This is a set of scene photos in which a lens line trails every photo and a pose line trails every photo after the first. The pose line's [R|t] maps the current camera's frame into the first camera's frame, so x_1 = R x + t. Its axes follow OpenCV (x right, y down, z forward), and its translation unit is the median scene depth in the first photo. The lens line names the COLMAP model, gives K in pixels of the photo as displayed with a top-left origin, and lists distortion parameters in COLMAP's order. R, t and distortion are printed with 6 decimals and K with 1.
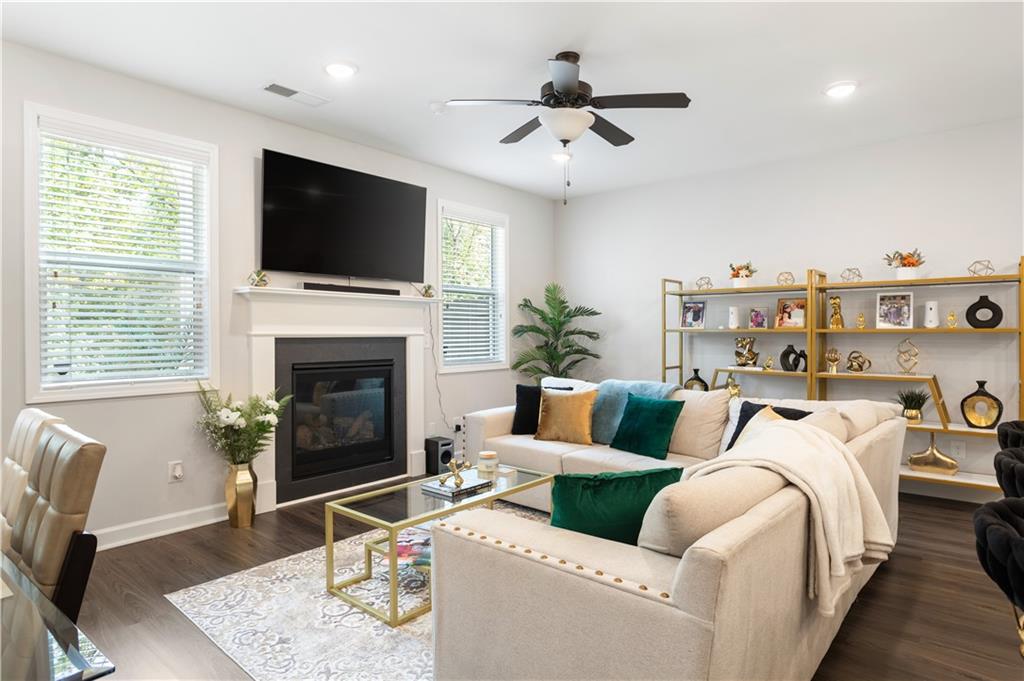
lens RADIAL K [[598.3, 0, 508.2], [0, 598.3, 335.2], [0, 0, 1]] dist [0.033676, 0.001666]
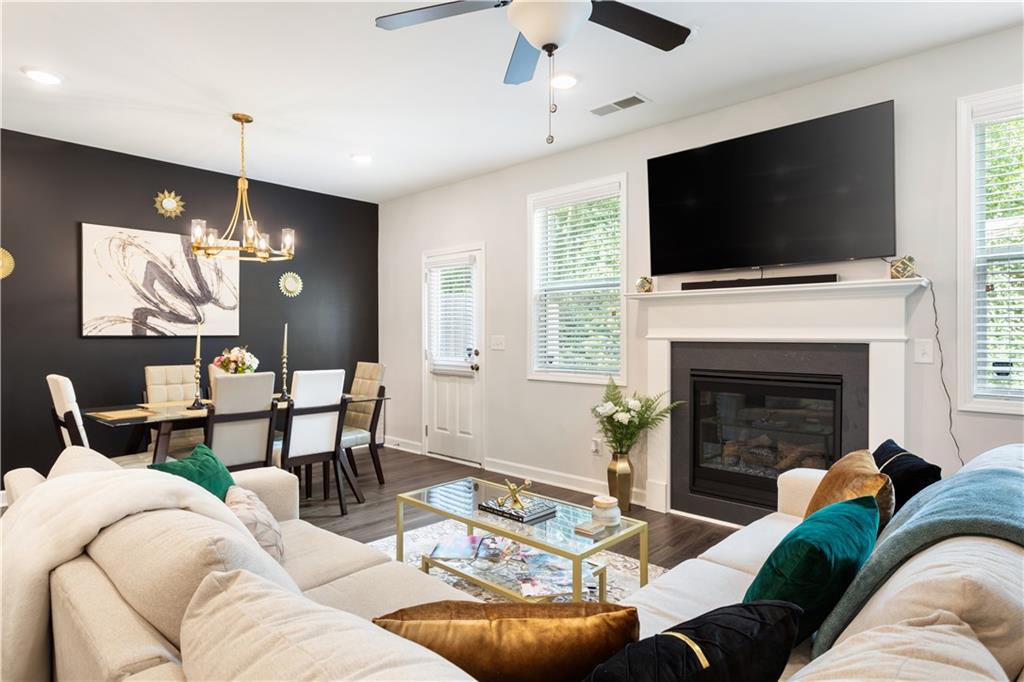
lens RADIAL K [[554.4, 0, 506.5], [0, 554.4, 335.7], [0, 0, 1]] dist [-0.000075, -0.000998]
pose [[-0.038627, 0.008631, -0.999216, 0.660245], [0.000883, 0.999963, 0.008603, -0.016250], [0.999253, -0.000550, -0.038633, 0.935239]]
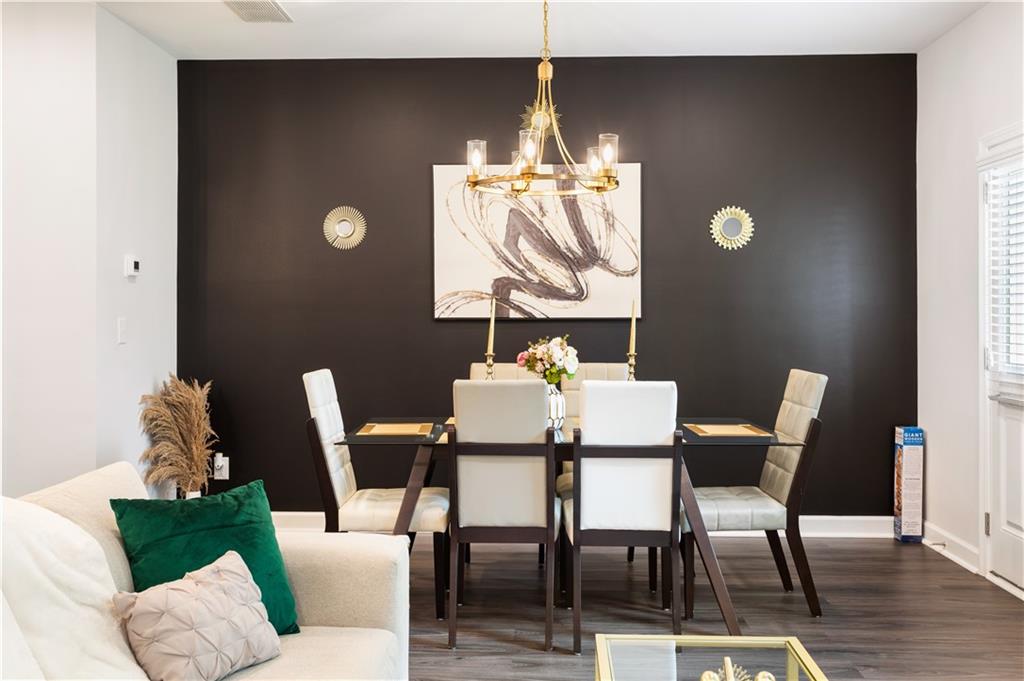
lens RADIAL K [[952.3, 0, 513.6], [0, 952.3, 335.9], [0, 0, 1]] dist [0.011296, 0.000000]
pose [[-0.779014, 0.020815, -0.626661, 0.340408], [0.007172, 0.999679, 0.024290, -0.014339], [0.626965, 0.014427, -0.778914, 1.245503]]
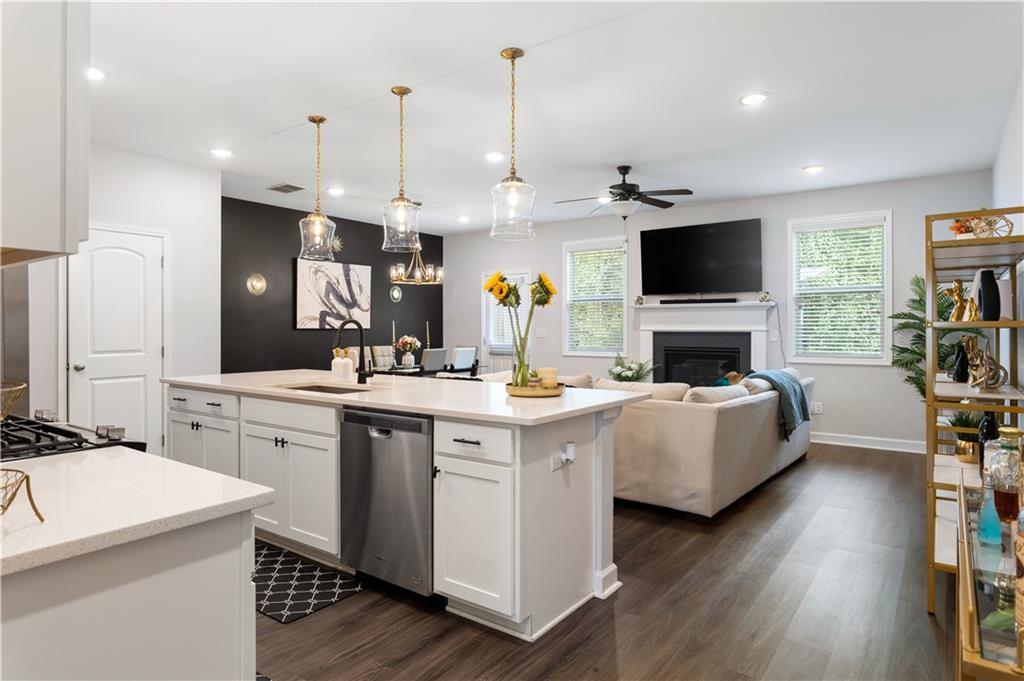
lens RADIAL K [[598.3, 0, 512.0], [0, 598.3, 324.7], [0, 0, 1]] dist [0.033676, 0.001666]
pose [[0.095126, 0.000642, -0.995465, 1.666700], [0.000085, 1.000000, 0.000653, -0.021927], [0.995465, -0.000146, 0.095126, 0.499373]]
